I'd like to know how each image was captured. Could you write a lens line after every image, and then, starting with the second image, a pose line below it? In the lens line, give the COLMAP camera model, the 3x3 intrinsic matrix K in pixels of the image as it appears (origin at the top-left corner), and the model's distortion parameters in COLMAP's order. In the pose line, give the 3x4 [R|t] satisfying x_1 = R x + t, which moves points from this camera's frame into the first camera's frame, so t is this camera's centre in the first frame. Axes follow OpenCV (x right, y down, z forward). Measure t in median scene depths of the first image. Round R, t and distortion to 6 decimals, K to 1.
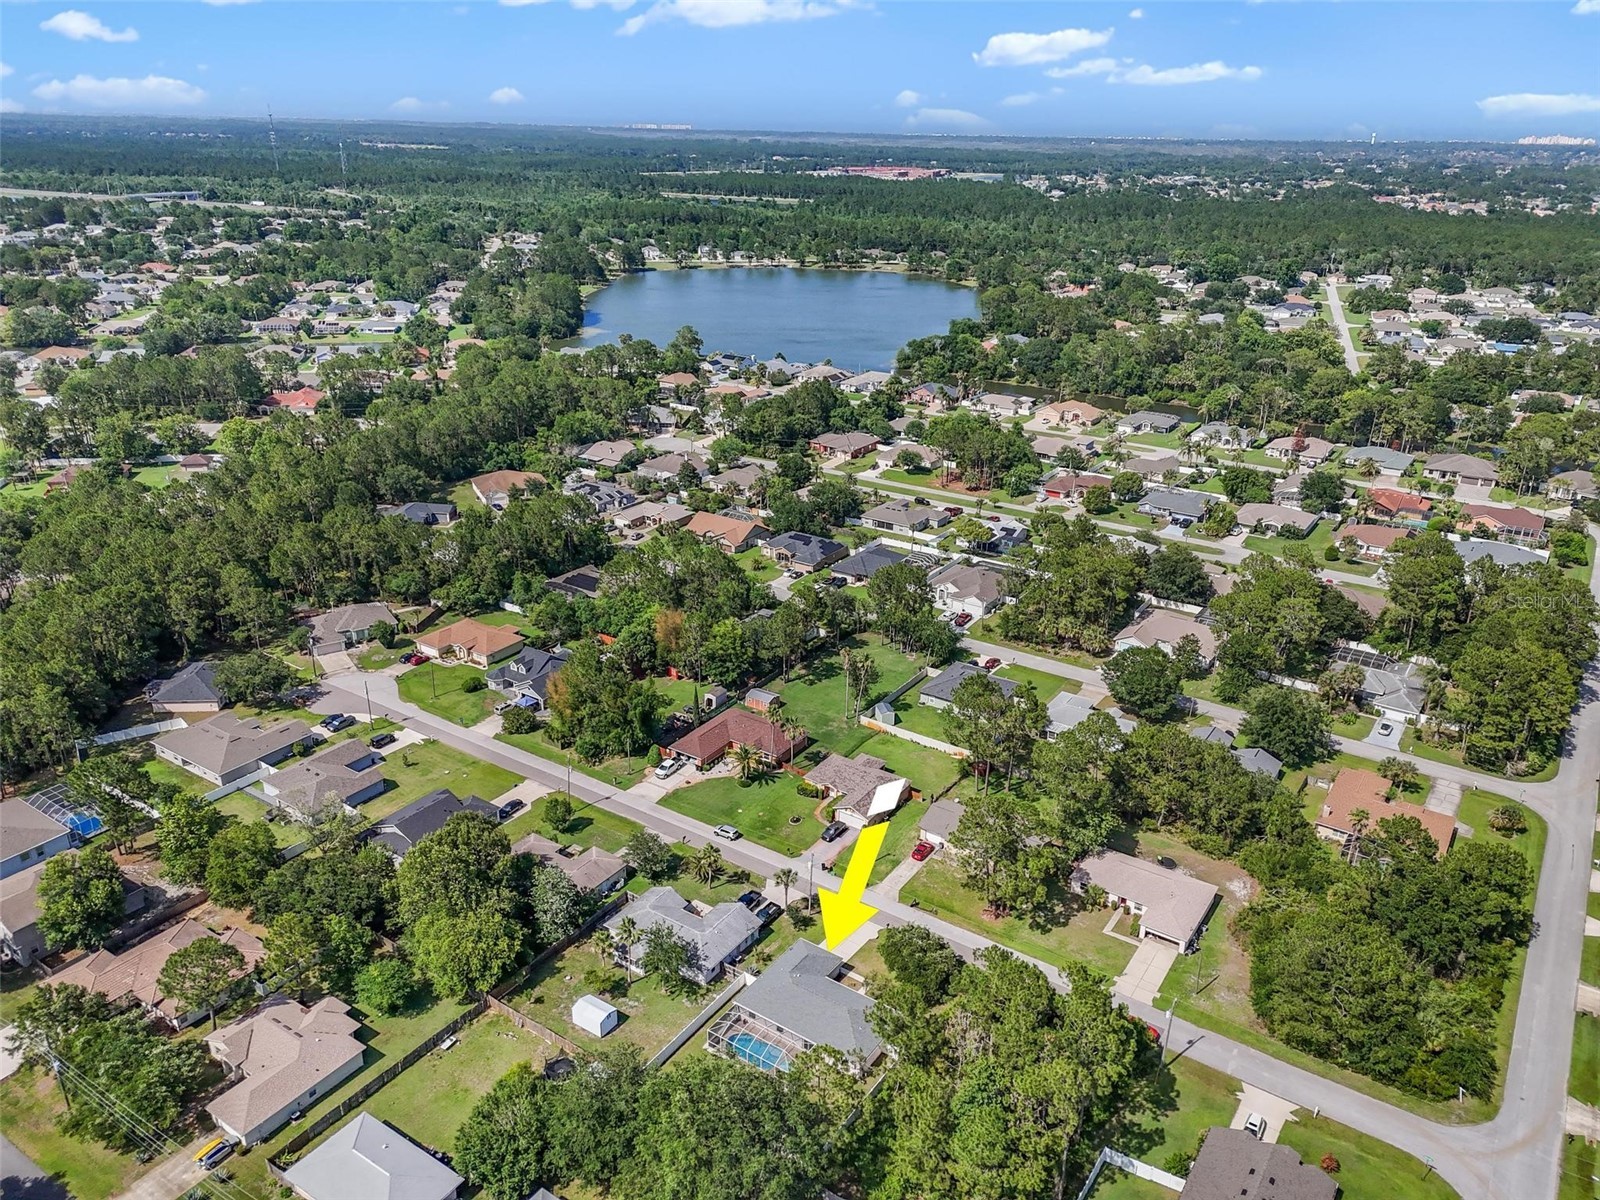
lens RADIAL K [[1170.8, 0, 799.4], [0, 1170.8, 604.3], [0, 0, 1]] dist [0.093713, -0.105337]
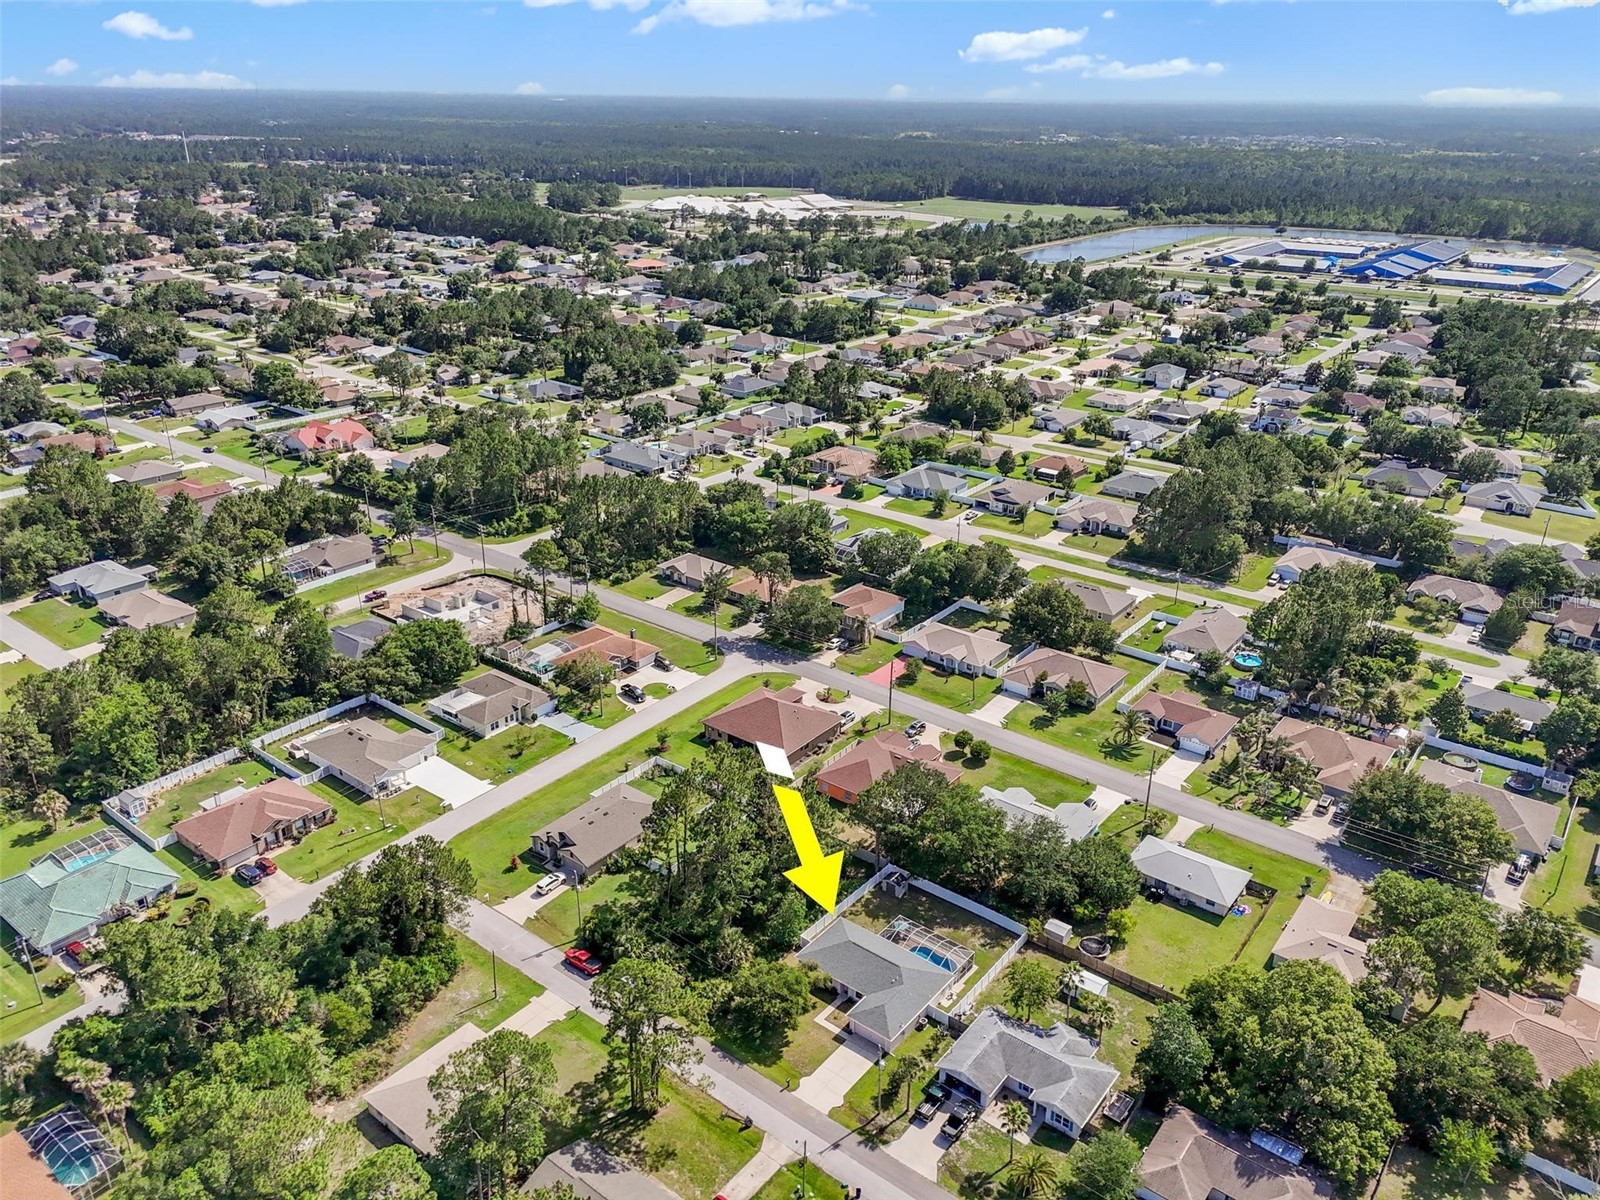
lens RADIAL K [[1170.8, 0, 799.4], [0, 1170.8, 604.3], [0, 0, 1]] dist [0.093713, -0.105337]
pose [[-0.997418, -0.048835, 0.052650, 0.020870], [0.003870, 0.695549, 0.718468, -0.314449], [-0.071707, 0.716817, -0.693564, 0.728377]]
